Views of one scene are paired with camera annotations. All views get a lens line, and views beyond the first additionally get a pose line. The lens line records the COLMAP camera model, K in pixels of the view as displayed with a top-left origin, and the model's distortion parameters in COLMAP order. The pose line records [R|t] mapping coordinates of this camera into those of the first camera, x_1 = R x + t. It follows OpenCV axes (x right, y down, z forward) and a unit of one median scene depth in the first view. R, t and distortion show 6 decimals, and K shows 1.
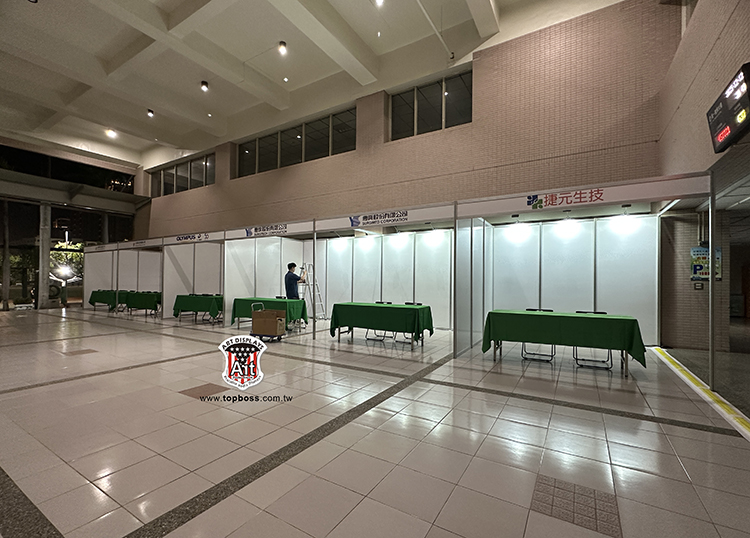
lens RADIAL K [[352.1, 0, 352.8], [0, 352.1, 262.5], [0, 0, 1]] dist [0.006473, -0.000846]
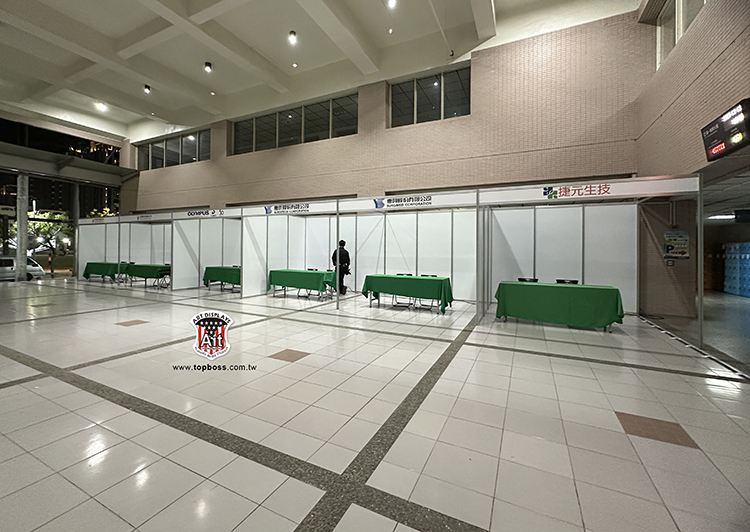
lens RADIAL K [[341.2, 0, 334.6], [0, 341.2, 236.0], [0, 0, 1]] dist [0.006064, -0.001093]
pose [[0.997442, 0.006961, 0.071141, -0.144880], [-0.007652, 0.999926, 0.009446, -0.015912], [-0.071070, -0.009966, 0.997422, -0.049030]]
